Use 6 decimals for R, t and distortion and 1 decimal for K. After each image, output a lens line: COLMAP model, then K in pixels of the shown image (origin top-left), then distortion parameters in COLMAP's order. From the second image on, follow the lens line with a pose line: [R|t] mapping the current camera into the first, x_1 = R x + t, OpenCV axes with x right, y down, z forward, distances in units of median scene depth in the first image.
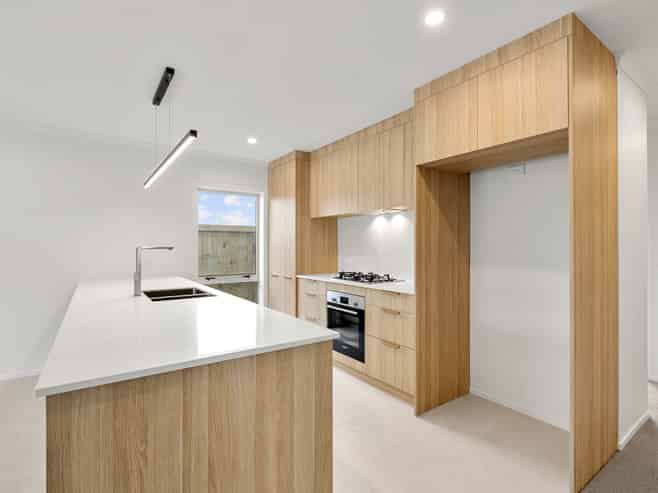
lens RADIAL K [[337.3, 0, 329.0], [0, 337.3, 246.5], [0, 0, 1]] dist [0.000962, 0.000421]
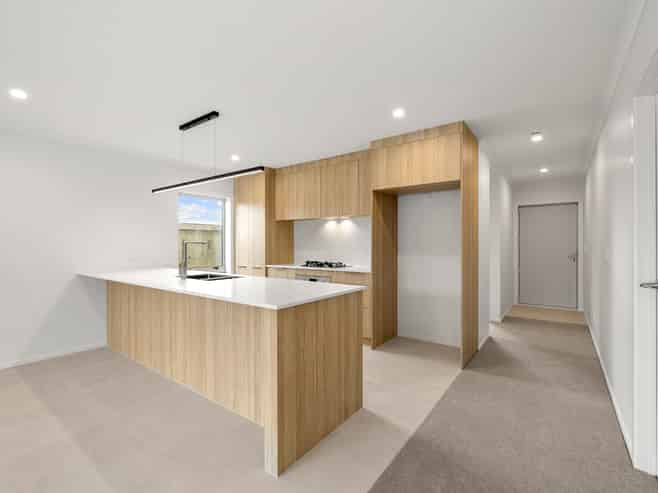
lens RADIAL K [[313.8, 0, 329.0], [0, 313.8, 246.5], [0, 0, 1]] dist [-0.000600, -0.000068]
pose [[0.951176, -0.000224, 0.308649, -0.317345], [-0.001366, 0.999987, 0.004933, 0.011354], [-0.308646, -0.005114, 0.951163, -0.268992]]
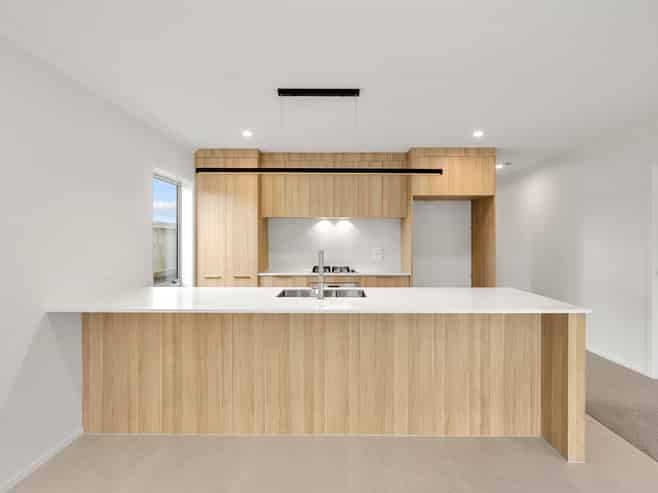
lens RADIAL K [[337.3, 0, 329.0], [0, 337.3, 246.5], [0, 0, 1]] dist [0.000962, 0.000421]
pose [[0.597072, -0.003556, 0.802180, -1.058652], [-0.003258, 0.999971, 0.006858, -0.004737], [-0.802181, -0.006708, 0.597043, 0.295458]]
